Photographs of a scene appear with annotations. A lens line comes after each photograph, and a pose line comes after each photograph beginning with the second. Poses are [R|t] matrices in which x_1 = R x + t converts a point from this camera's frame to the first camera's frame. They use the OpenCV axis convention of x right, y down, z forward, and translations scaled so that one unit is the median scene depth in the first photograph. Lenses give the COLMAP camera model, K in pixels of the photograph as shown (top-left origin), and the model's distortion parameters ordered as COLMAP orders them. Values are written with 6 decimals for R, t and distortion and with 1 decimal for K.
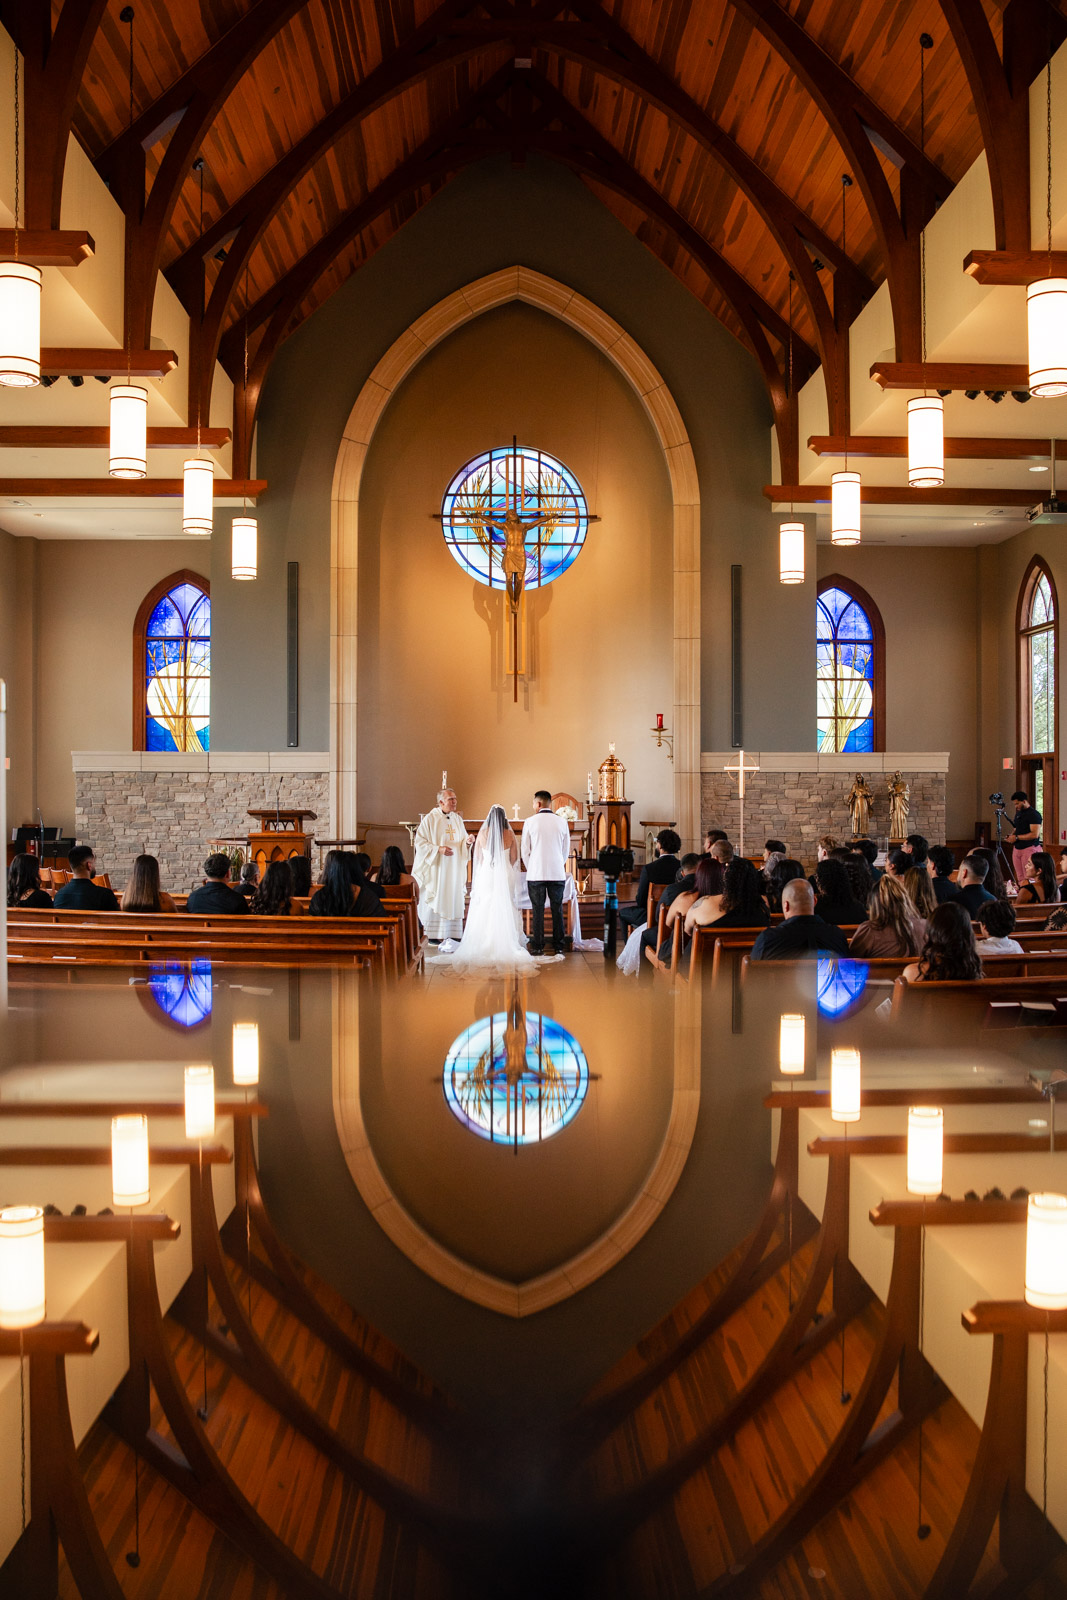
lens RADIAL K [[1373.2, 0, 533.5], [0, 1373.2, 800.0], [0, 0, 1]] dist [-0.092774, -0.000438]
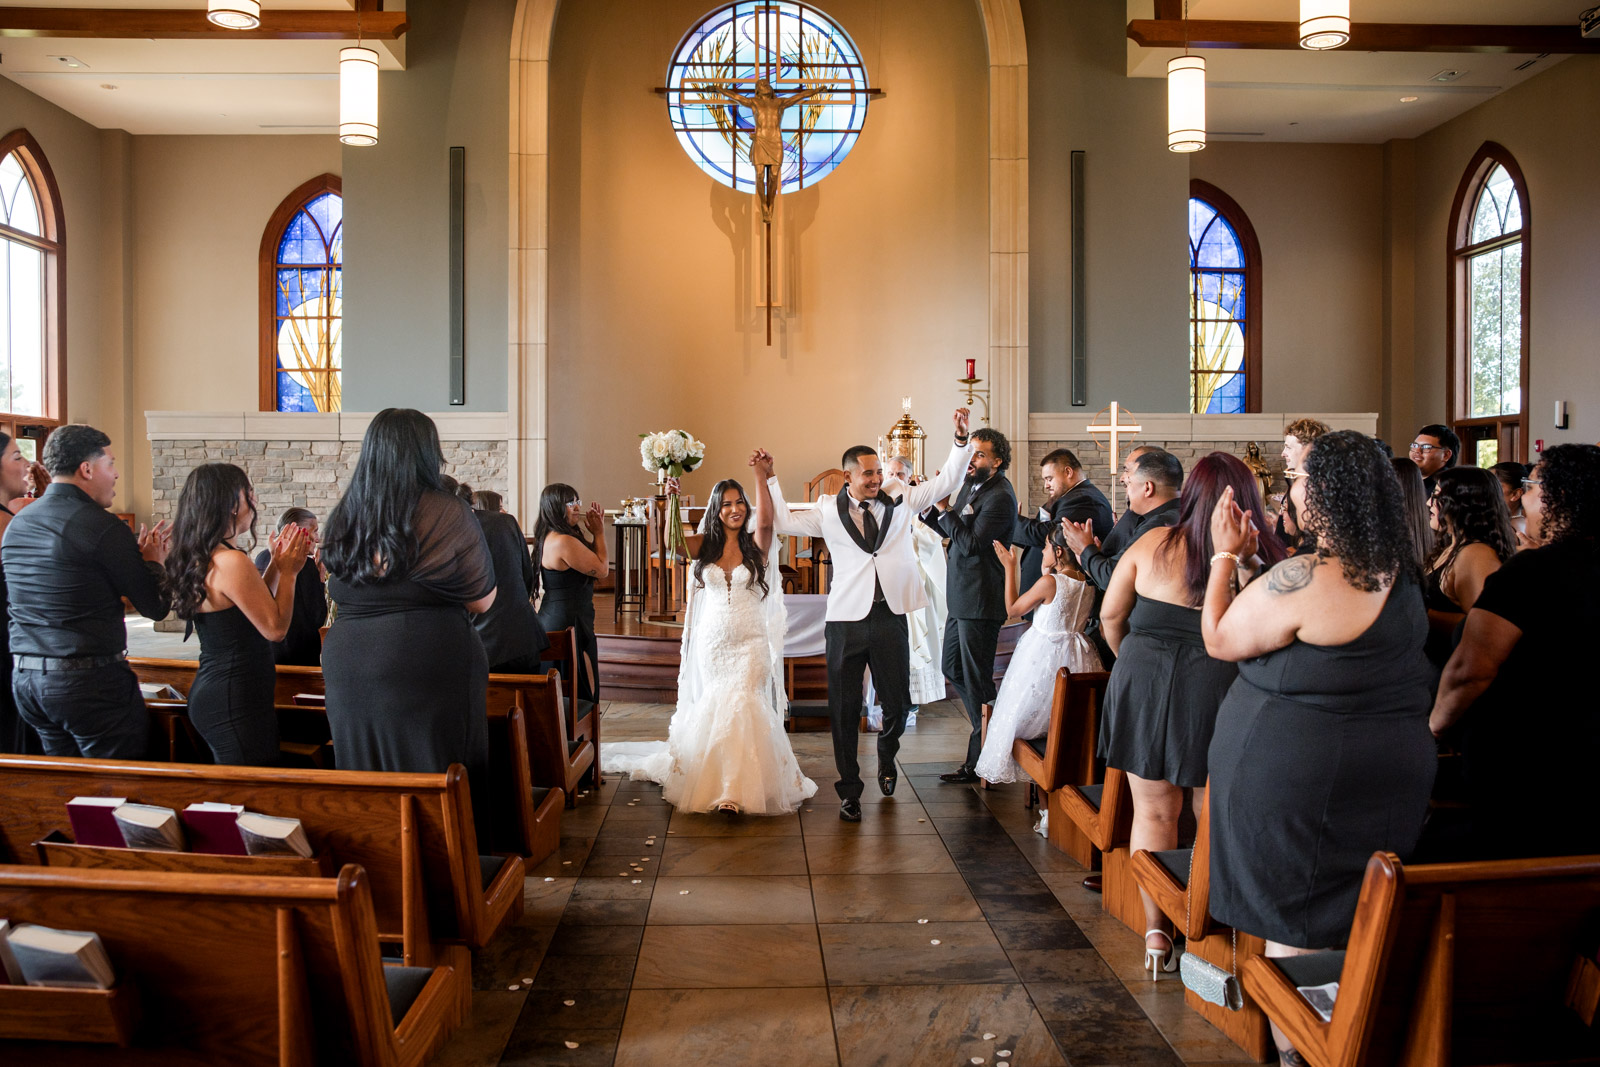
lens RADIAL K [[1558.9, 0, 800.0], [0, 1558.9, 533.5], [0, 0, 1]] dist [0.001668, -0.000022]
pose [[0.999972, 0.000189, 0.007445, -0.002445], [-0.000416, 0.999536, 0.030460, 0.002910], [-0.007436, -0.030463, 0.999508, 0.160352]]
